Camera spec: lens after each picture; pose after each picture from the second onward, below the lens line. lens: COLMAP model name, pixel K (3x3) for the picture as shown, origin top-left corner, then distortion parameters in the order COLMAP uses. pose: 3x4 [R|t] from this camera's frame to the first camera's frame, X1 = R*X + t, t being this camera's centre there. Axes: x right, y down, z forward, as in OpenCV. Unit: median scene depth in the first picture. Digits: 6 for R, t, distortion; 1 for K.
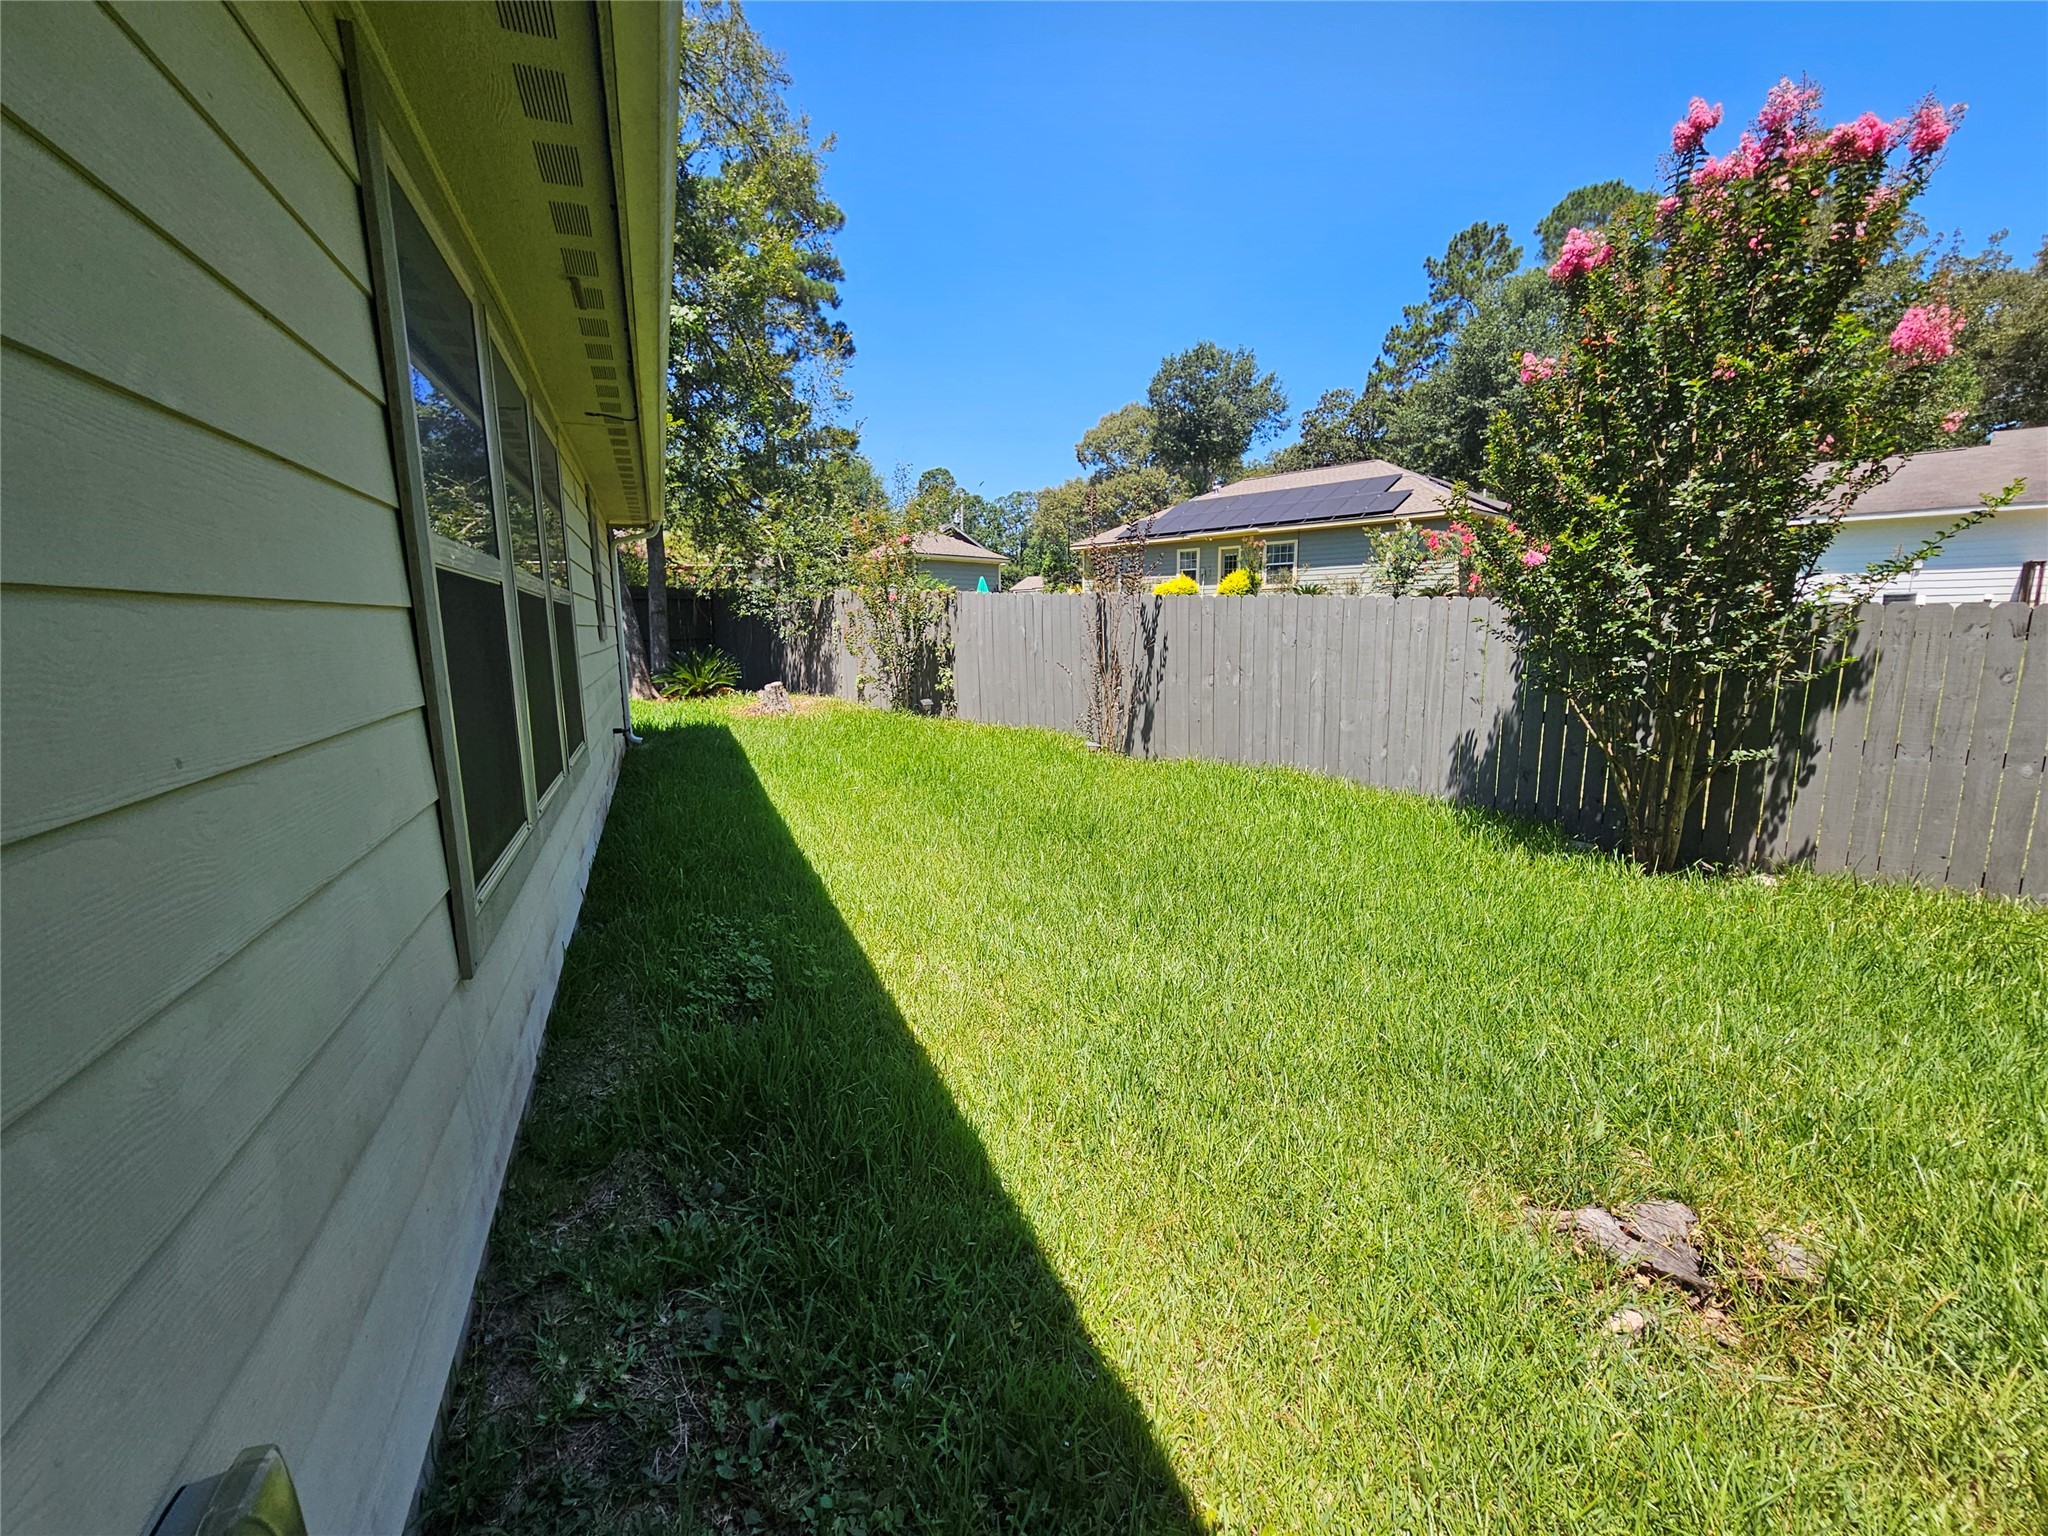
lens RADIAL K [[887.4, 0, 1016.7], [0, 887.4, 768.6], [0, 0, 1]] dist [-0.000441, 0.000326]
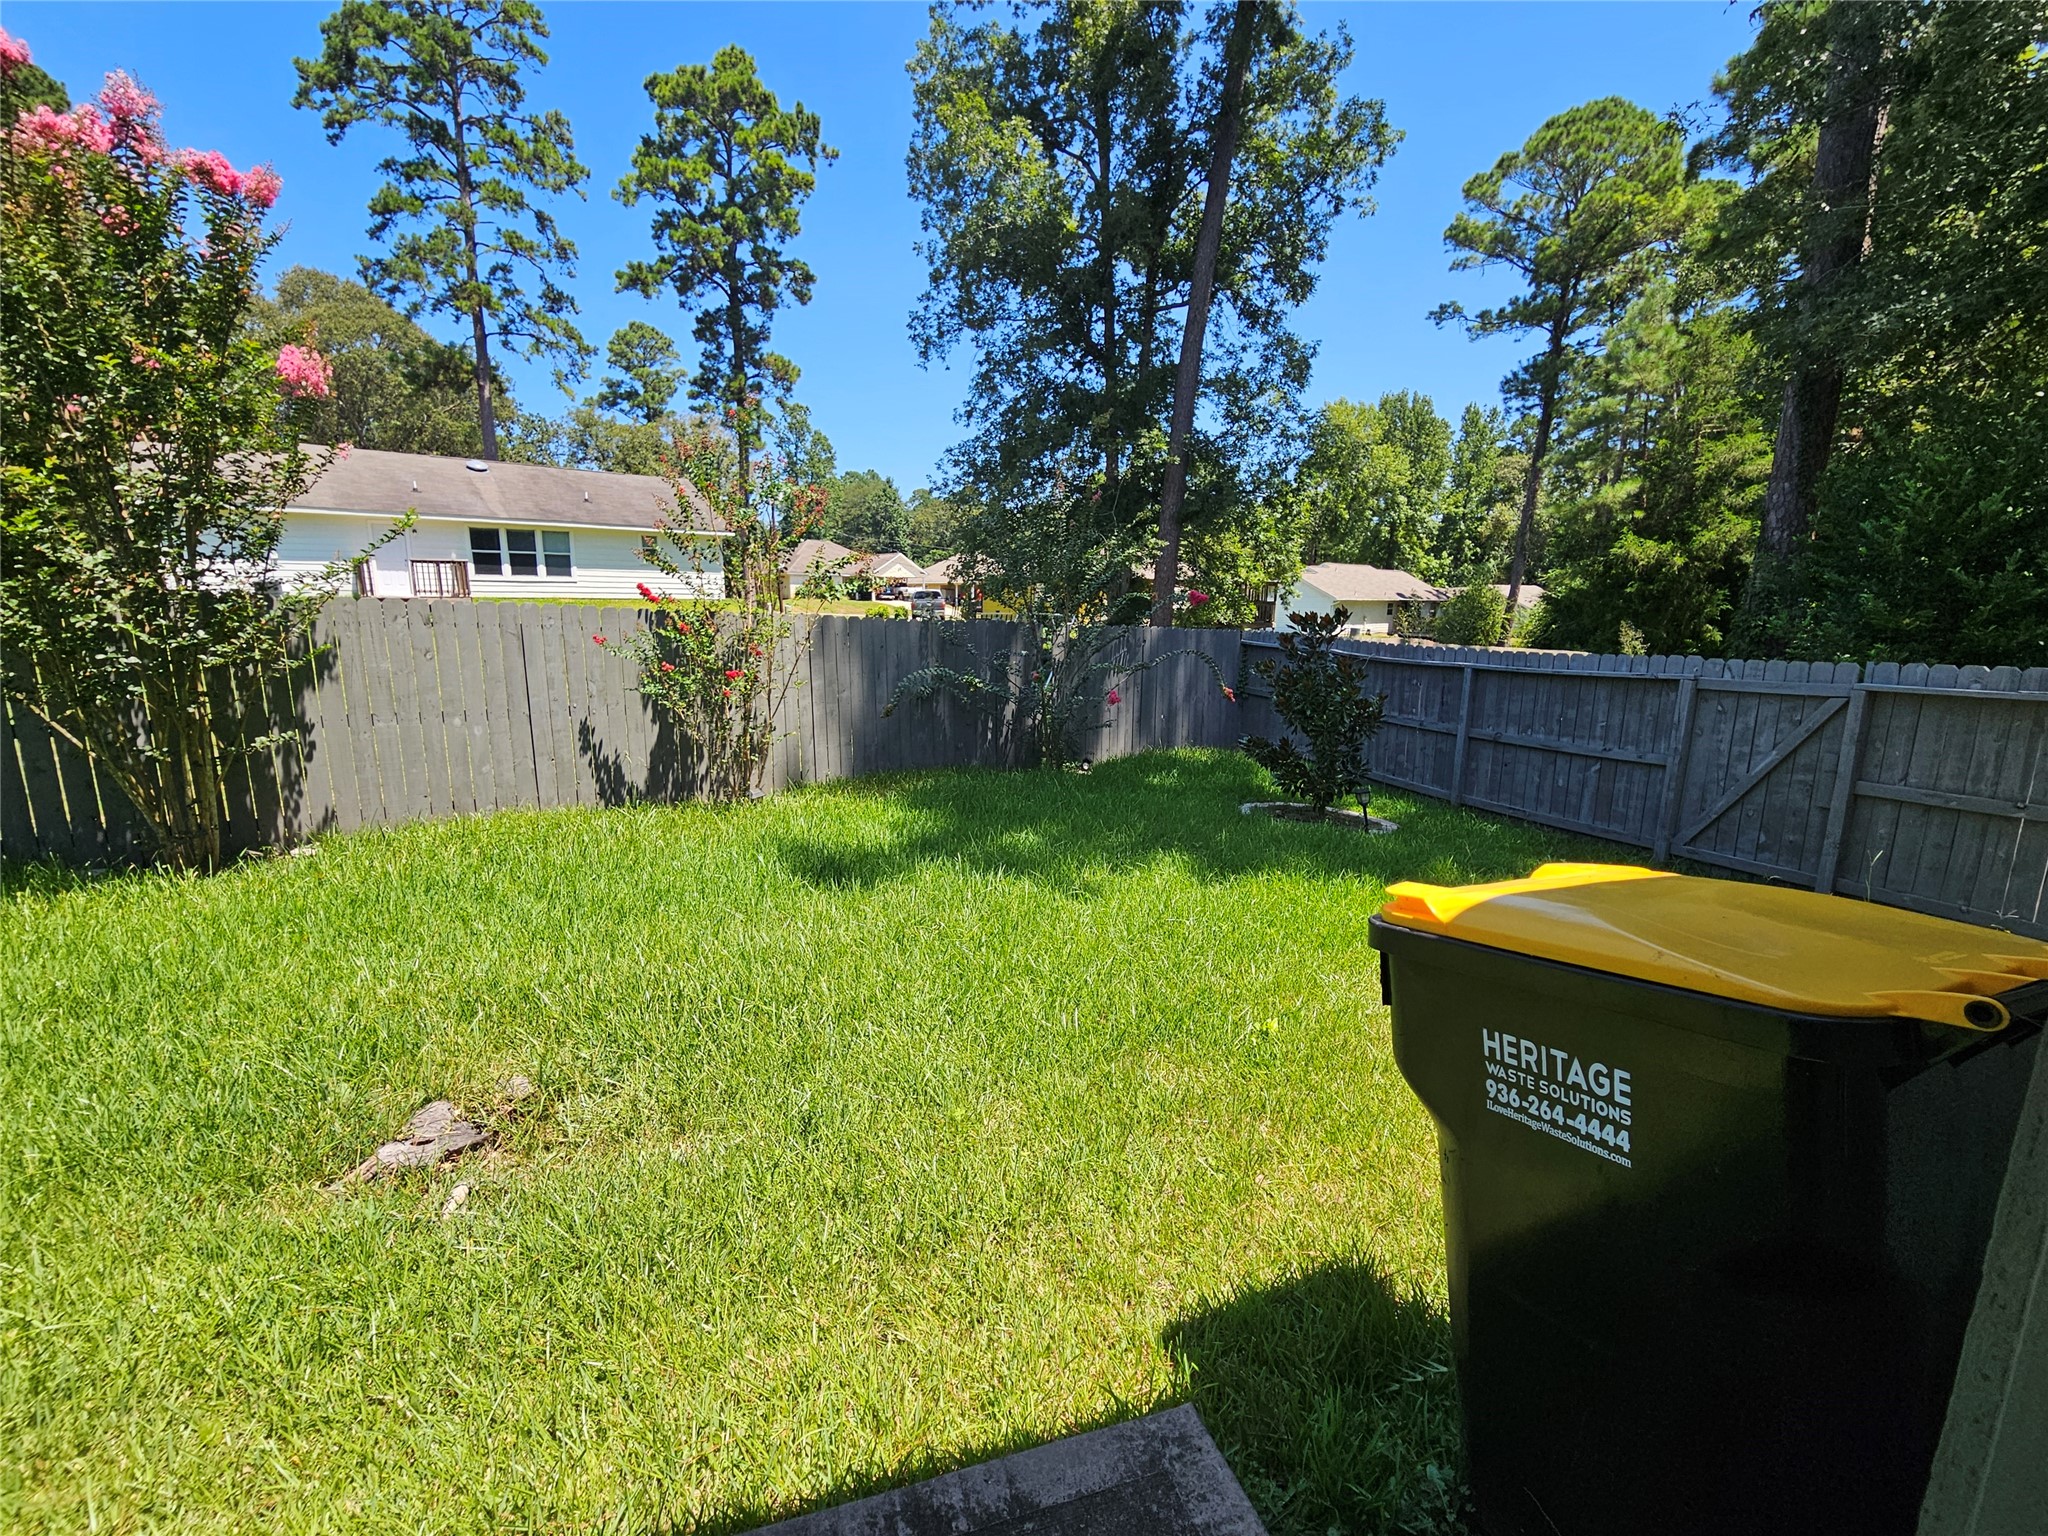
lens RADIAL K [[874.1, 0, 1025.2], [0, 874.1, 770.2], [0, 0, 1]] dist [-0.003503, -0.000186]
pose [[0.073189, -0.178735, 0.981171, -0.131571], [0.155682, 0.973797, 0.165779, -0.011632], [-0.985092, 0.140617, 0.099097, 0.009592]]
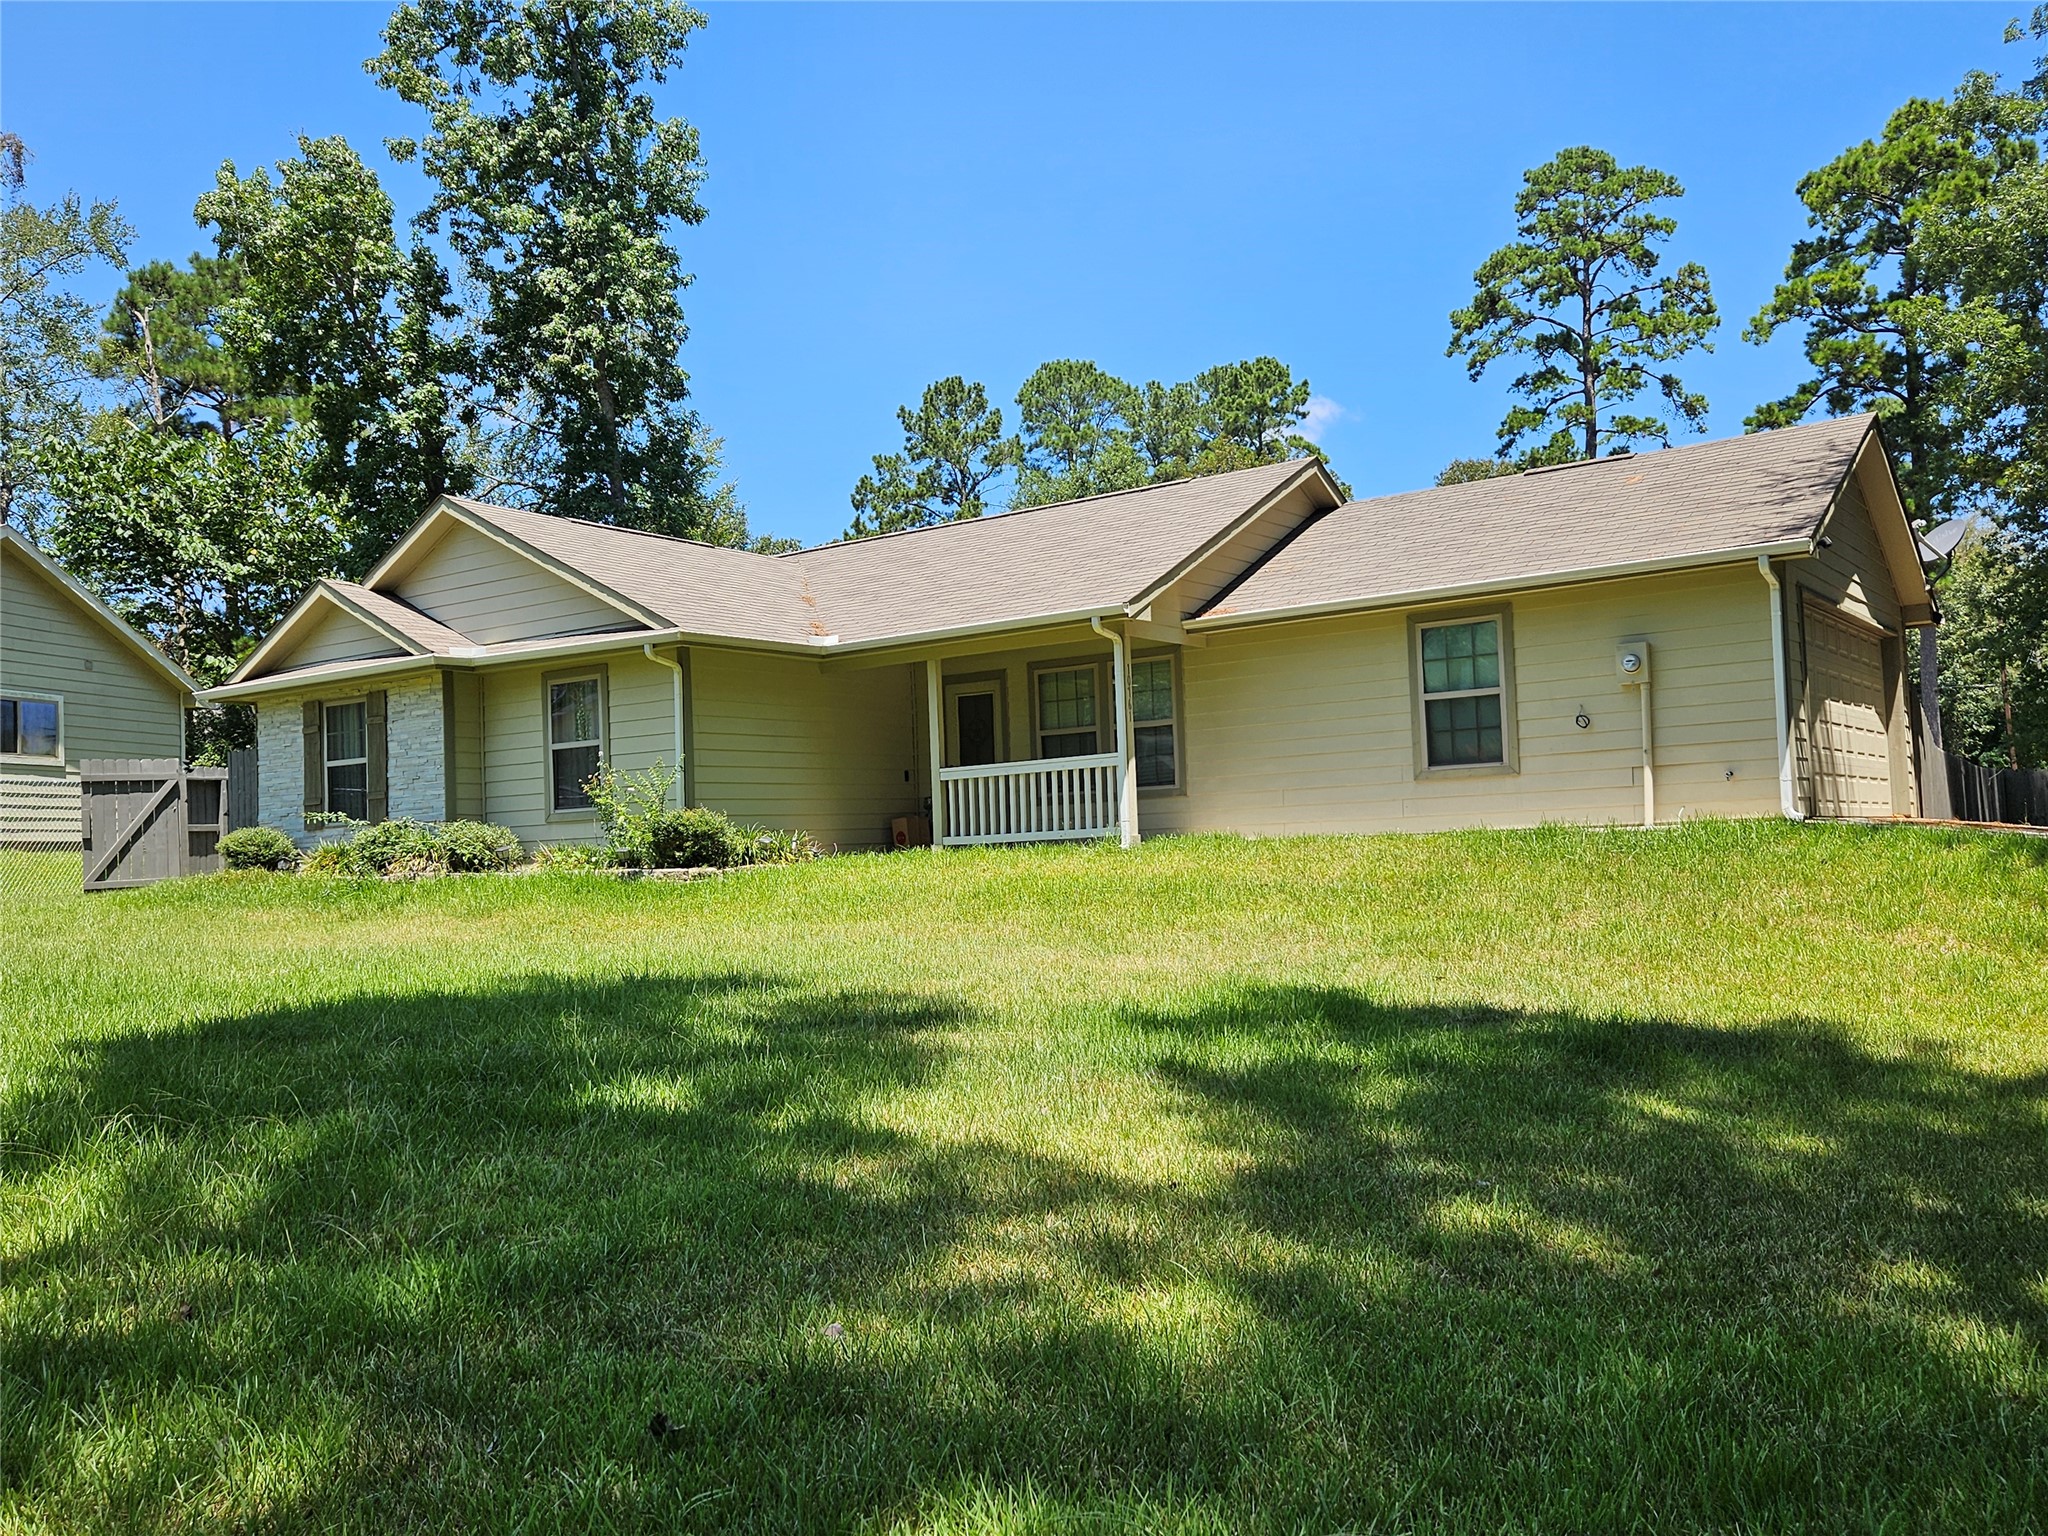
lens RADIAL K [[1714.7, 0, 1039.6], [0, 1714.7, 784.0], [0, 0, 1]] dist [0.080432, -0.067346]
pose [[0.840020, 0.005495, 0.542528, -2.391621], [0.114302, 0.975714, -0.186861, 0.592942], [-0.530379, 0.218979, 0.818991, -2.384203]]
